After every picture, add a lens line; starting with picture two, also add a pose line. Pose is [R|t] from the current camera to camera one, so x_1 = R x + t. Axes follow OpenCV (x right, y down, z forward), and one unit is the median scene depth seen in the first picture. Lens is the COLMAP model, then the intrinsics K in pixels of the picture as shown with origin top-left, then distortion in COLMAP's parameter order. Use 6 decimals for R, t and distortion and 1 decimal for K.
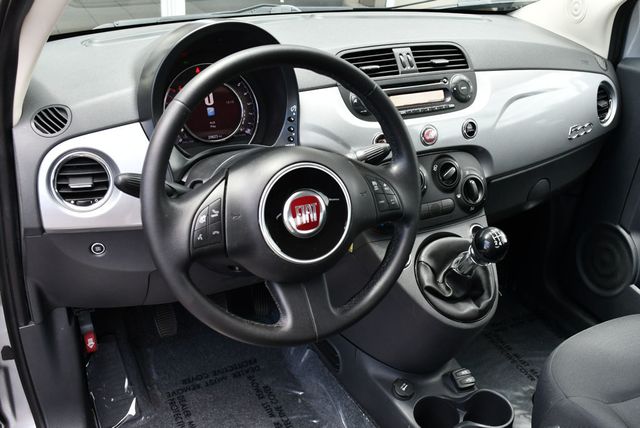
lens RADIAL K [[654.9, 0, 320.0], [0, 654.9, 214.0], [0, 0, 1]] dist [-0.087327, 0.007631]
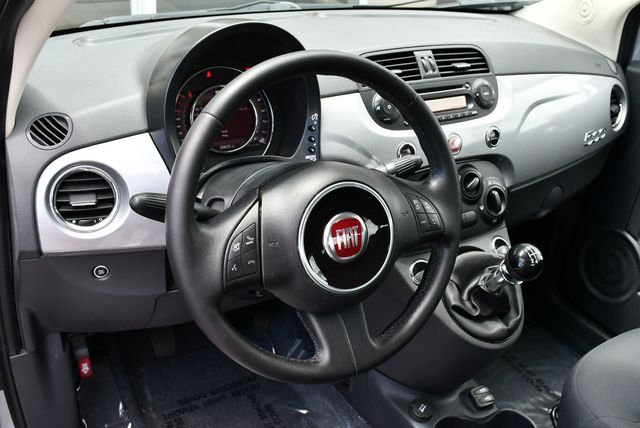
lens RADIAL K [[651.4, 0, 320.0], [0, 651.4, 214.0], [0, 0, 1]] dist [-0.085552, 0.005865]
pose [[0.998275, -0.006814, 0.058307, -0.077791], [0.006240, 0.999930, 0.010015, -0.029768], [-0.058372, -0.009634, 0.998248, 0.073926]]
